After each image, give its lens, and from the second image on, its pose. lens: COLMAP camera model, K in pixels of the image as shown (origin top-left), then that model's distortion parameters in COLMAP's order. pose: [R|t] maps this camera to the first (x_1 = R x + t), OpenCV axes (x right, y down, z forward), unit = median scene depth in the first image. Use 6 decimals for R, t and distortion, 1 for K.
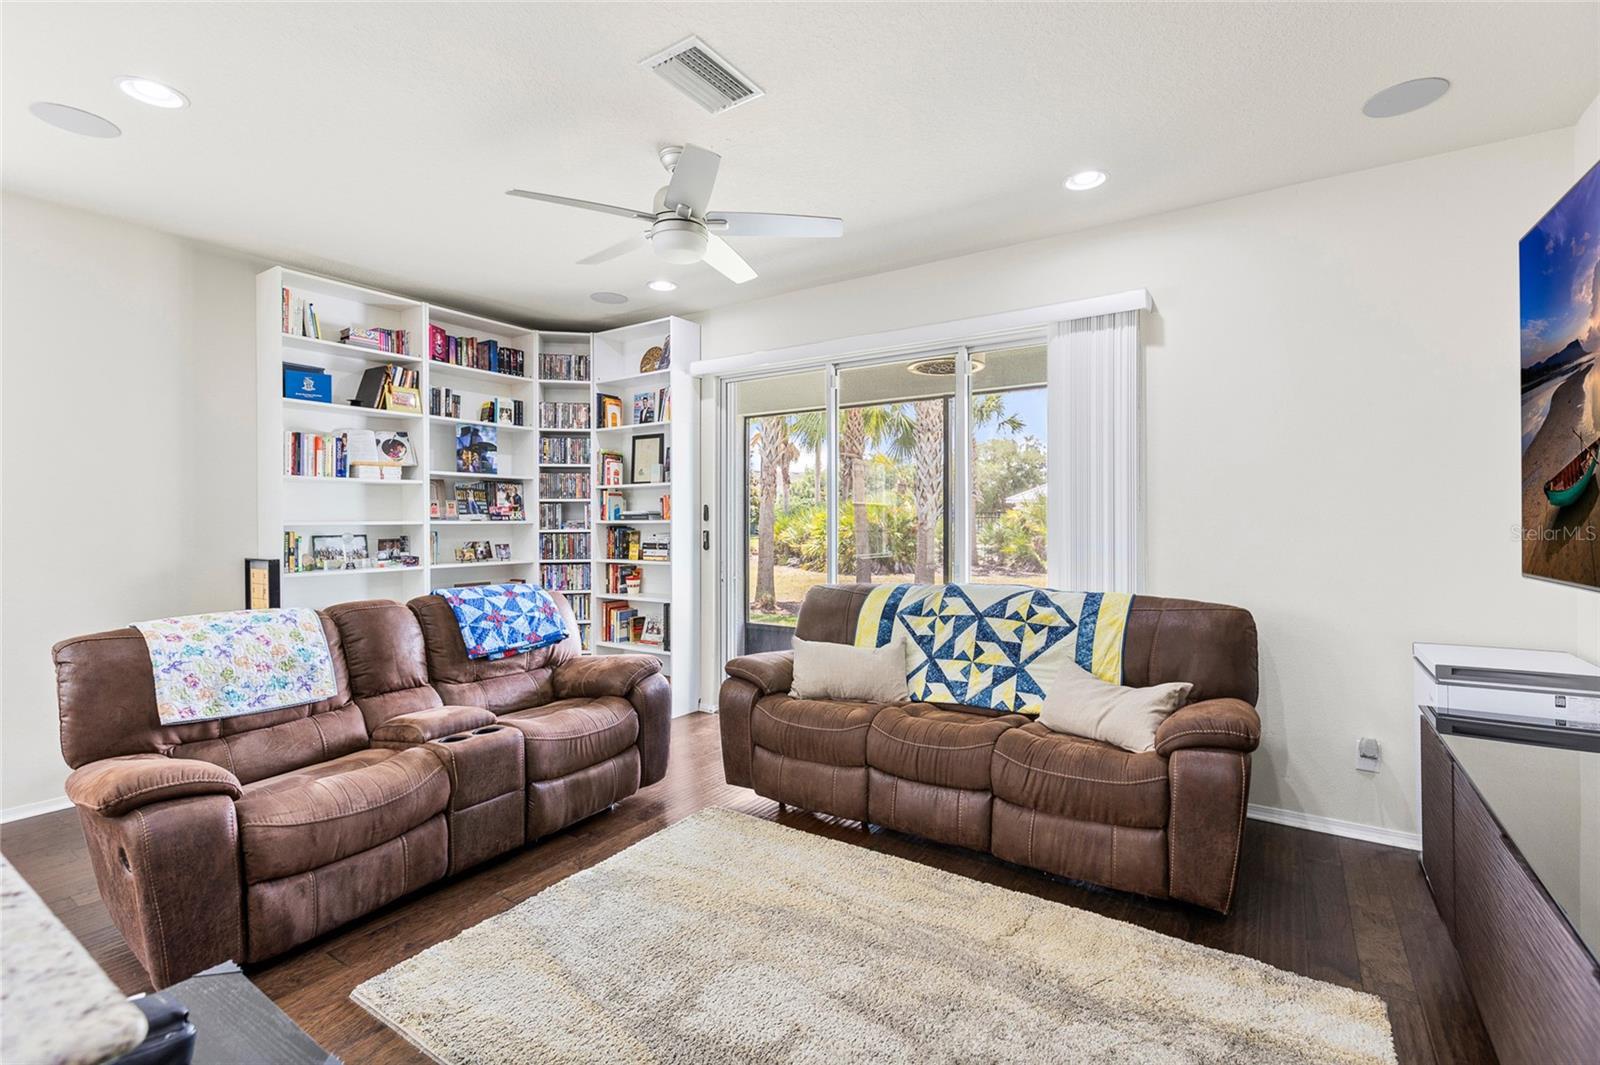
lens RADIAL K [[723.1, 0, 793.6], [0, 723.1, 524.8], [0, 0, 1]] dist [0.004516, -0.001931]
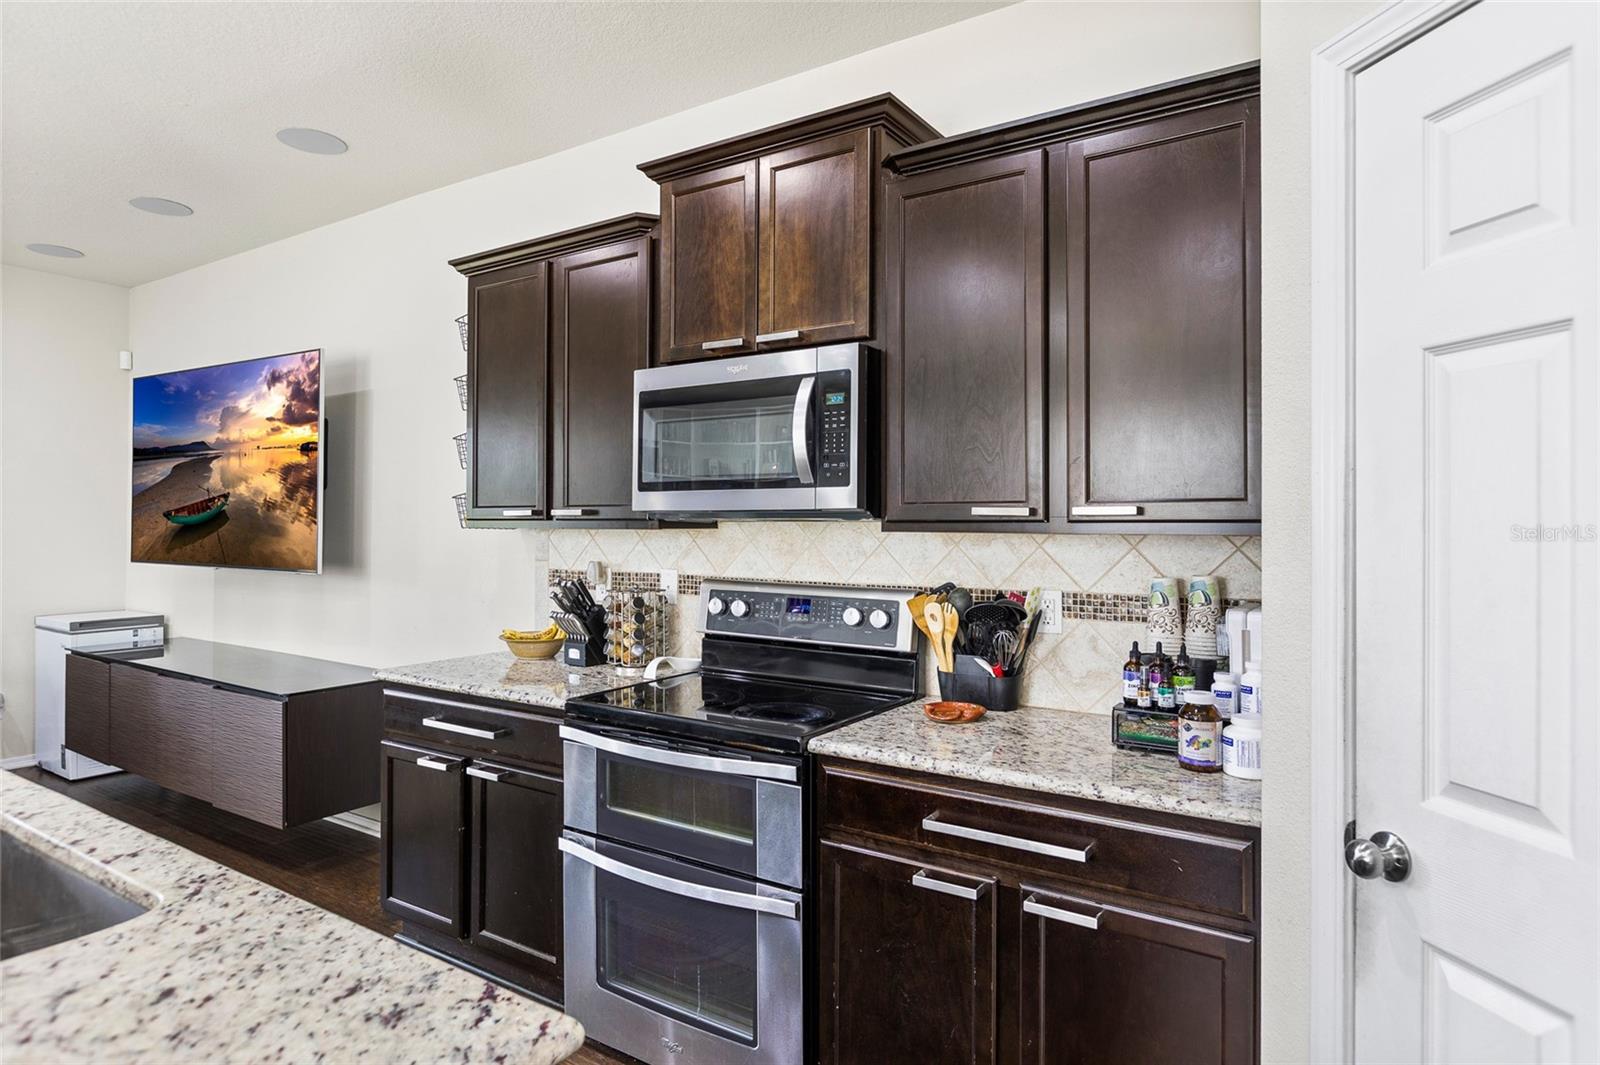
lens RADIAL K [[918.9, 0, 795.9], [0, 918.9, 517.6], [0, 0, 1]] dist [0.007005, -0.002653]
pose [[-0.000301, 0.005469, 0.999985, -0.630971], [0.002815, 0.999981, -0.005468, -0.013169], [-0.999996, 0.002813, -0.000316, -0.328047]]
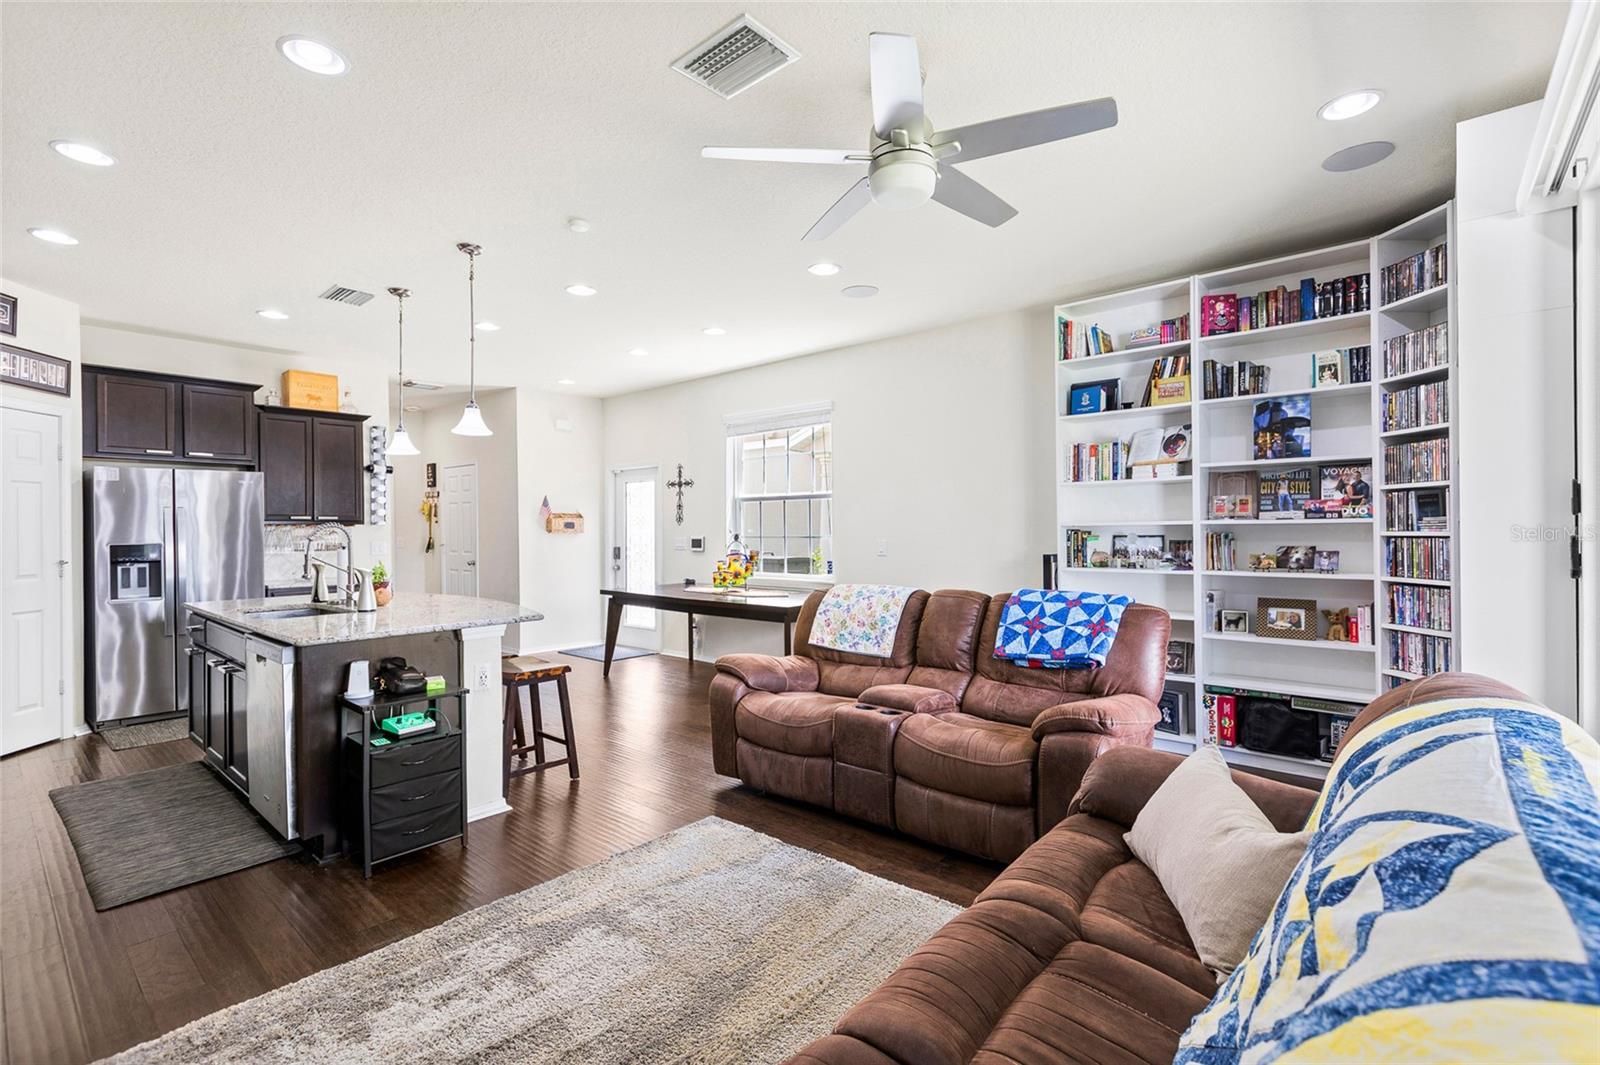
lens RADIAL K [[723.1, 0, 807.4], [0, 723.1, 524.6], [0, 0, 1]] dist [0.004516, -0.001931]
pose [[-0.115407, -0.003535, -0.993312, 0.457828], [0.002870, 0.999988, -0.003893, 0.001662], [0.993314, -0.003300, -0.115396, 0.668881]]
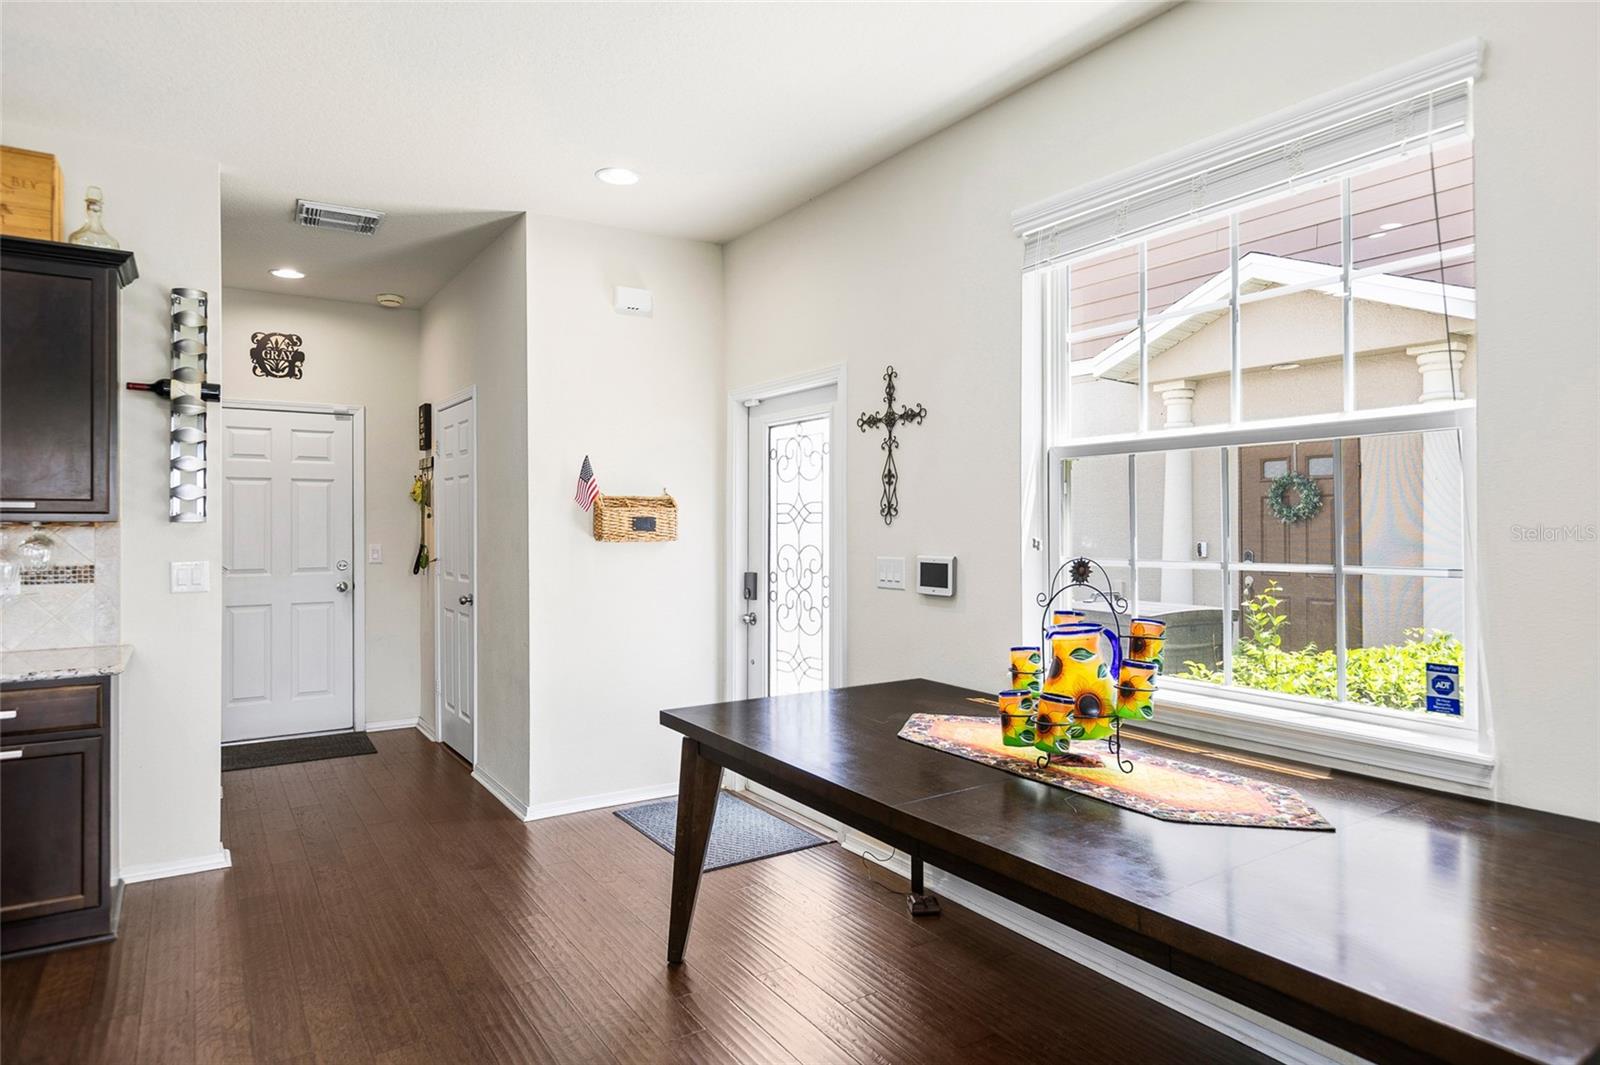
lens RADIAL K [[918.9, 0, 797.1], [0, 918.9, 519.8], [0, 0, 1]] dist [0.007005, -0.002653]
pose [[-0.384553, -0.003918, -0.923094, -0.415934], [-0.001934, 0.999992, -0.003438, -0.006490], [0.923101, 0.000463, -0.384558, 0.411713]]
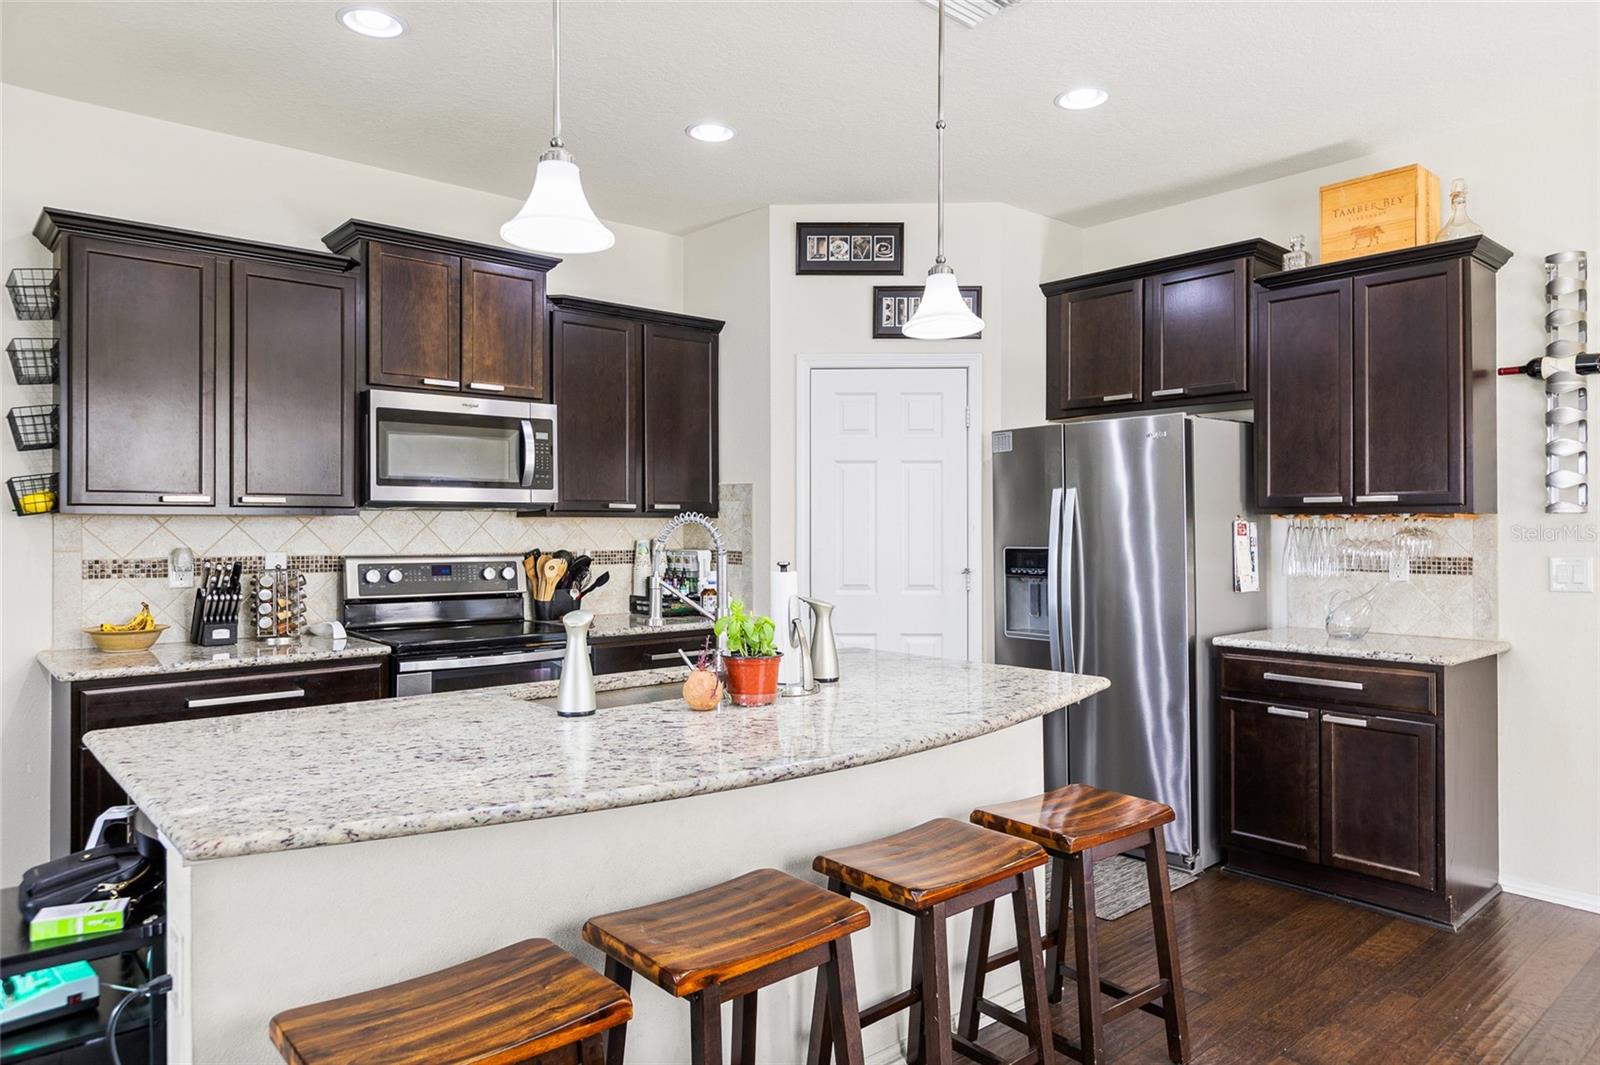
lens RADIAL K [[1019.4, 0, 809.3], [0, 1019.4, 518.4], [0, 0, 1]] dist [0.000526, -0.002537]
pose [[-0.968150, 0.005418, 0.250312, -0.588230], [0.003605, 0.999964, -0.007700, 0.002450], [-0.250344, -0.006552, -0.968135, 0.534056]]
